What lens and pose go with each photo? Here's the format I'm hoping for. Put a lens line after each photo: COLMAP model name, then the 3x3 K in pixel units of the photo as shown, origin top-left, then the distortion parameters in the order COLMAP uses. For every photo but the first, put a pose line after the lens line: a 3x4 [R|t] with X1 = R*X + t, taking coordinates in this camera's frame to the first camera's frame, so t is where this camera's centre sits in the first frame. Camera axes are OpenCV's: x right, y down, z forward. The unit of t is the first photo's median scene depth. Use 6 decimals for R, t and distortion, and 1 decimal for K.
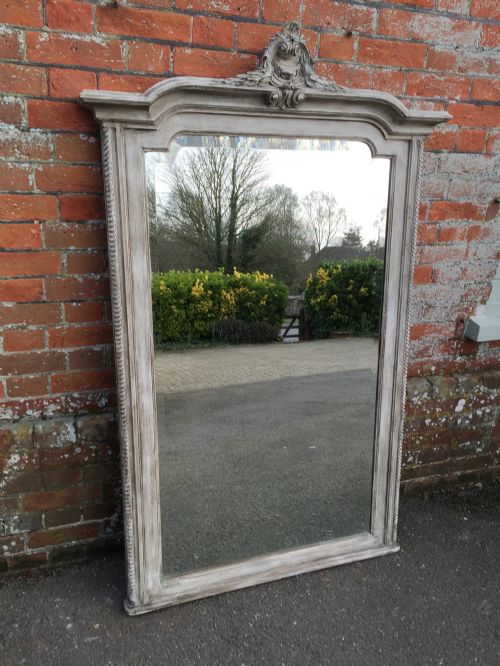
lens RADIAL K [[524.8, 0, 245.2], [0, 524.8, 334.8], [0, 0, 1]] dist [0.085164, -0.084407]
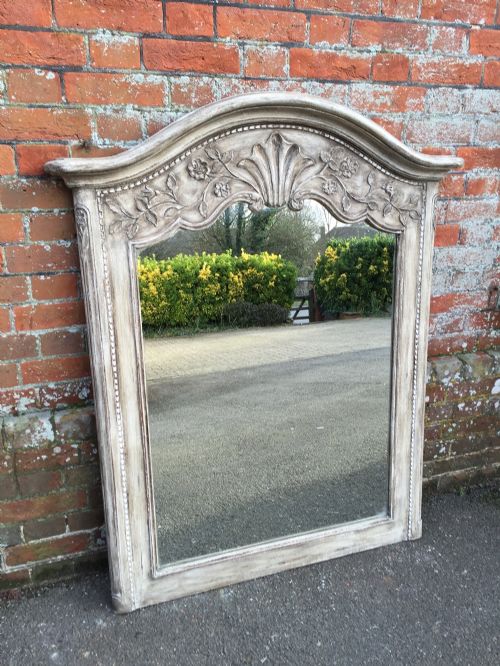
lens RADIAL K [[523.1, 0, 246.9], [0, 523.1, 339.3], [0, 0, 1]] dist [0.076219, -0.069458]
pose [[0.998774, -0.043345, -0.023916, 0.019128], [0.043103, 0.999015, -0.010551, 0.056205], [0.024349, 0.009508, 0.999658, 0.136824]]
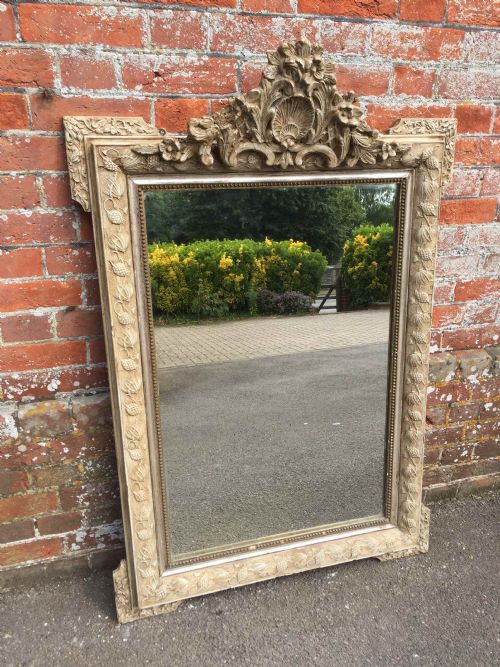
lens RADIAL K [[510.6, 0, 246.6], [0, 510.6, 332.8], [0, 0, 1]] dist [0.069564, -0.068706]
pose [[0.997359, -0.014242, -0.071214, 0.056719], [0.016659, 0.999301, 0.033461, 0.030304], [0.070688, -0.034559, 0.996900, 0.268160]]
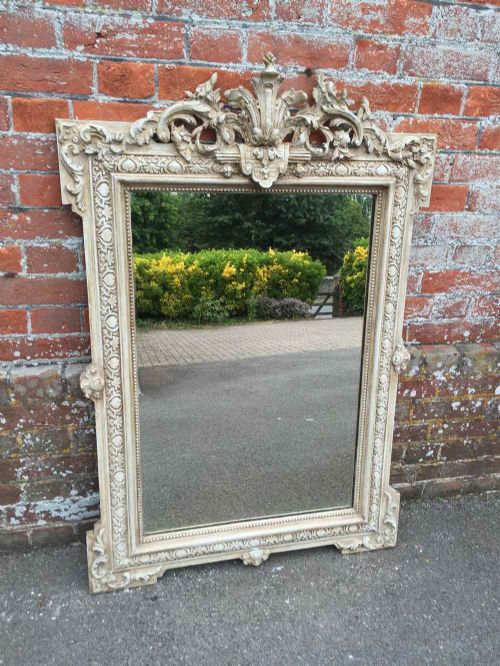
lens RADIAL K [[509.9, 0, 246.7], [0, 509.9, 332.3], [0, 0, 1]] dist [0.069564, -0.068706]
pose [[0.992914, 0.037030, -0.112922, 0.156157], [-0.033903, 0.998990, 0.029486, 0.059944], [0.113900, -0.025449, 0.993166, 0.300148]]
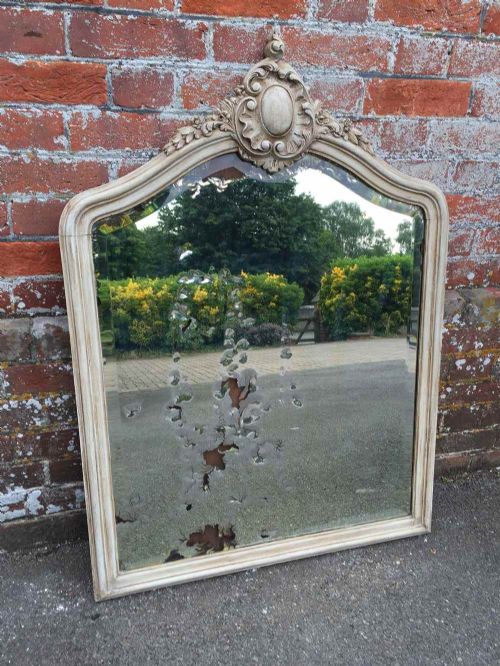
lens RADIAL K [[505.3, 0, 240.0], [0, 505.3, 334.9], [0, 0, 1]] dist [0.073016, -0.074238]
pose [[0.995968, -0.000359, -0.089706, 0.169039], [0.003064, 0.999545, 0.030020, 0.132805], [0.089655, -0.030174, 0.995516, 0.458291]]
